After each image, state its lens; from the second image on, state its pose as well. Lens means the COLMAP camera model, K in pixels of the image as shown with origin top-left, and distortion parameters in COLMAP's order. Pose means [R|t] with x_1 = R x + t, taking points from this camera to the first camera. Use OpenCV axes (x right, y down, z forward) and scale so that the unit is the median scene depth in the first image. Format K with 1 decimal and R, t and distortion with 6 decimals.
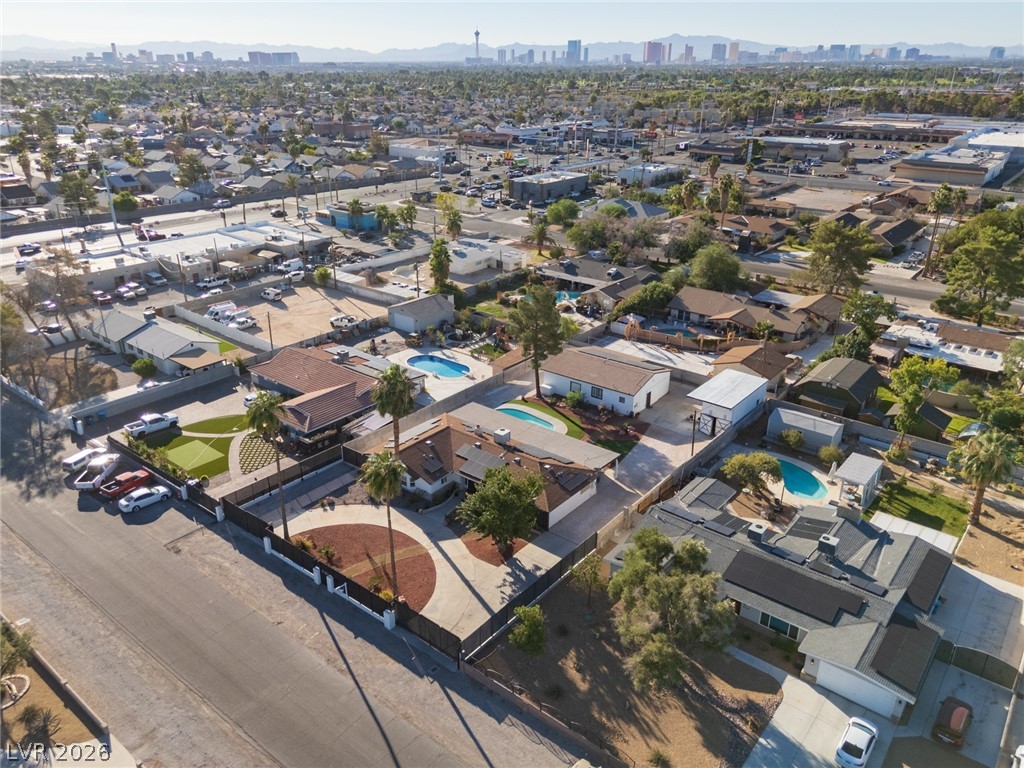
lens RADIAL K [[752.9, 0, 512.0], [0, 752.9, 384.0], [0, 0, 1]] dist [0.064355, -0.050100]
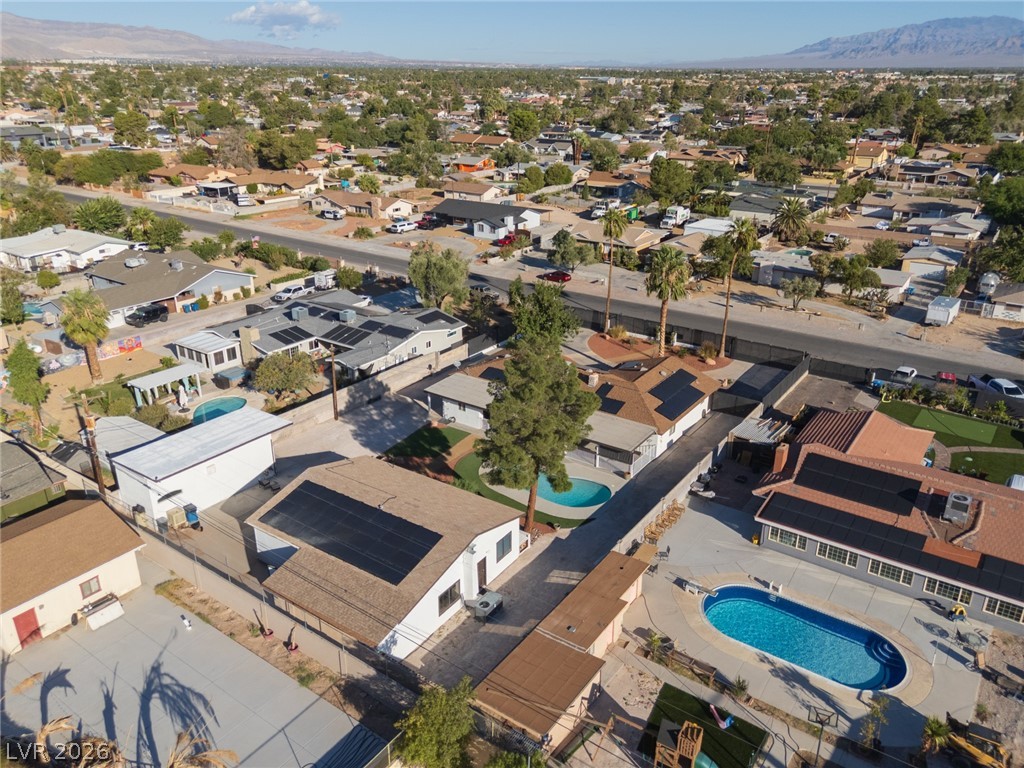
lens RADIAL K [[752.9, 0, 512.0], [0, 752.9, 384.0], [0, 0, 1]] dist [0.064355, -0.050100]
pose [[-0.998239, 0.015643, -0.057216, 0.087079], [-0.029924, 0.700042, 0.713475, -0.494388], [0.051214, 0.713931, -0.698341, 1.502923]]
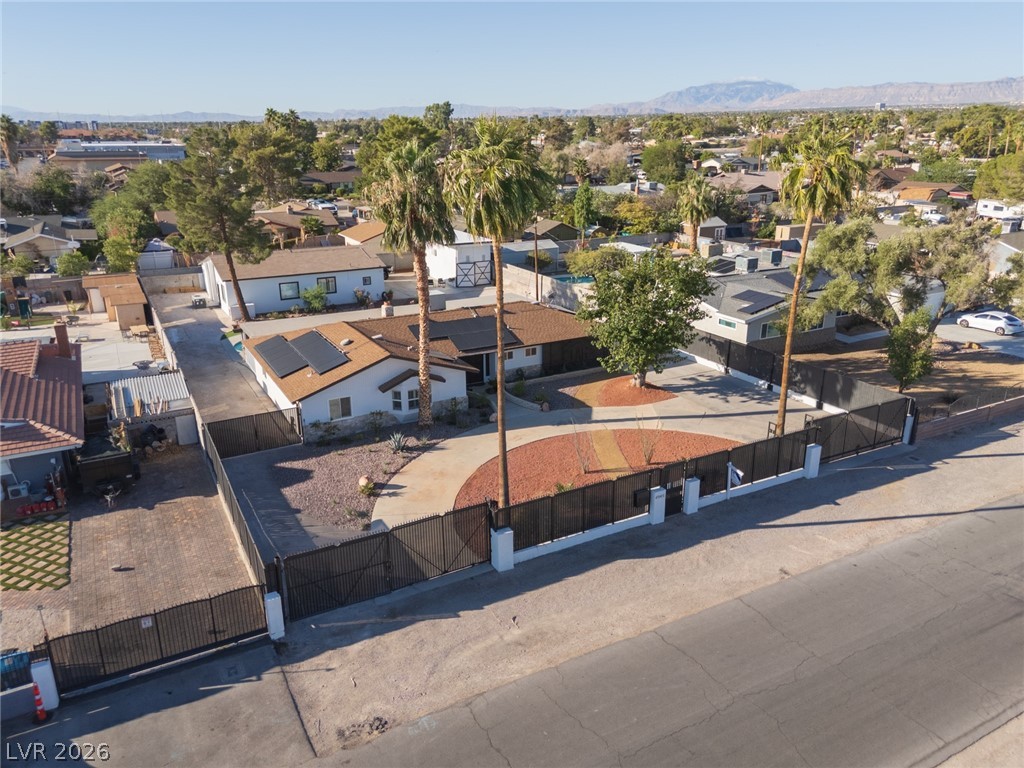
lens RADIAL K [[752.9, 0, 512.0], [0, 752.9, 384.0], [0, 0, 1]] dist [0.064355, -0.050100]
pose [[0.386647, -0.303674, 0.870797, -0.512990], [0.369744, 0.916065, 0.155288, 0.056367], [-0.844863, 0.261930, 0.466475, 0.628593]]
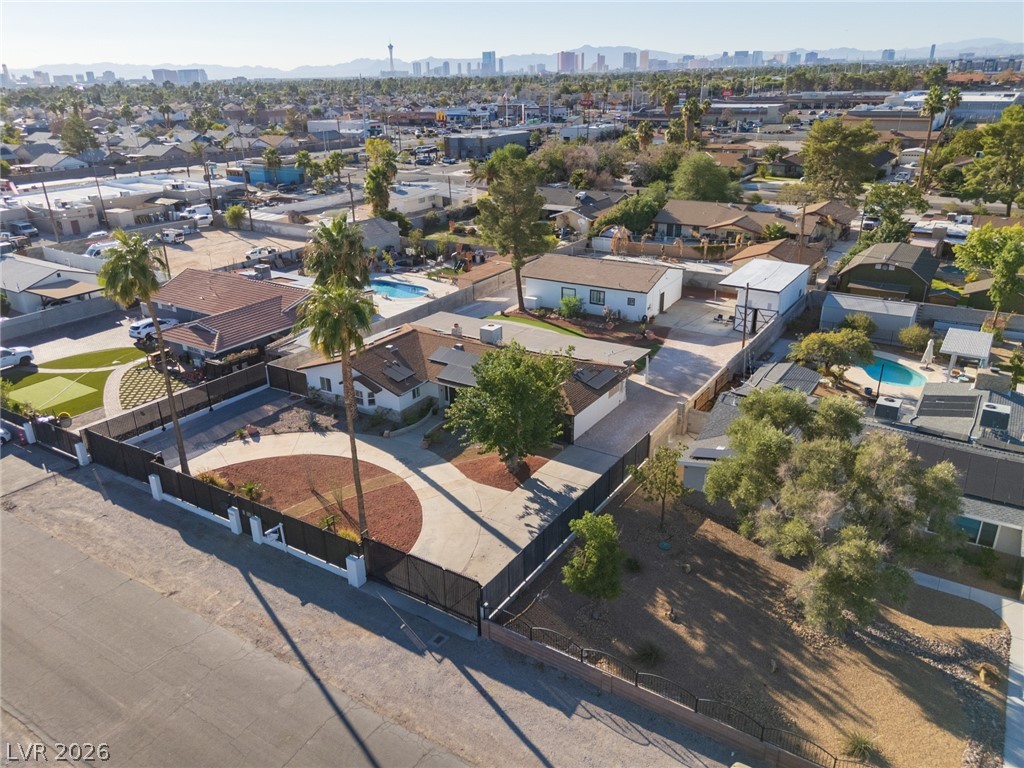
lens RADIAL K [[752.9, 0, 512.0], [0, 752.9, 384.0], [0, 0, 1]] dist [0.064355, -0.050100]
pose [[0.994423, -0.060632, 0.086295, -0.055032], [0.061960, 0.997997, -0.012788, 0.120533], [-0.085347, 0.018063, 0.996188, 0.256081]]
